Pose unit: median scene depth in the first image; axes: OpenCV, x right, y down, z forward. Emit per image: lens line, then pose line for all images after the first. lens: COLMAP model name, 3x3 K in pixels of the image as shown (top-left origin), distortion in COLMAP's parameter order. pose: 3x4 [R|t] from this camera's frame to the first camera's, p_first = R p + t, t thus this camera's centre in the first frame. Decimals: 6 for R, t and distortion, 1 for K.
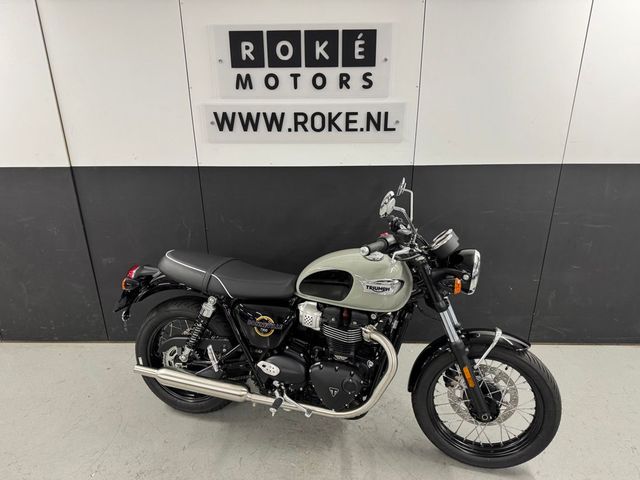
lens RADIAL K [[446.9, 0, 319.6], [0, 446.9, 241.8], [0, 0, 1]] dist [0.005683, -0.007511]
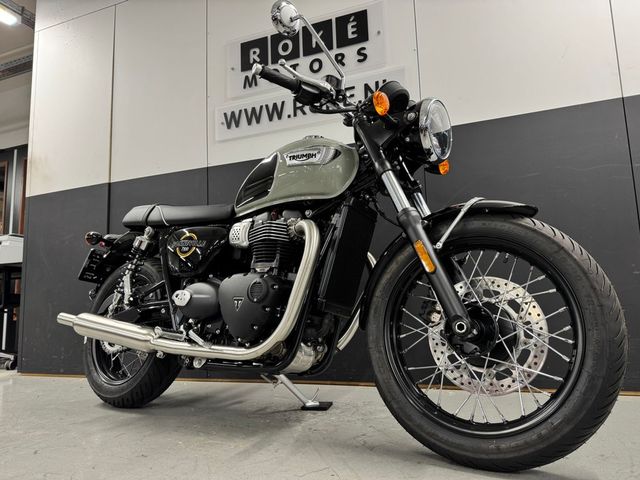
lens RADIAL K [[446.9, 0, 320.9], [0, 446.9, 239.3], [0, 0, 1]] dist [0.005683, -0.007511]
pose [[0.941749, -0.069407, -0.329078, 0.318388], [-0.096417, 0.881684, -0.461884, 0.457144], [0.322201, 0.466708, 0.823633, 0.358220]]
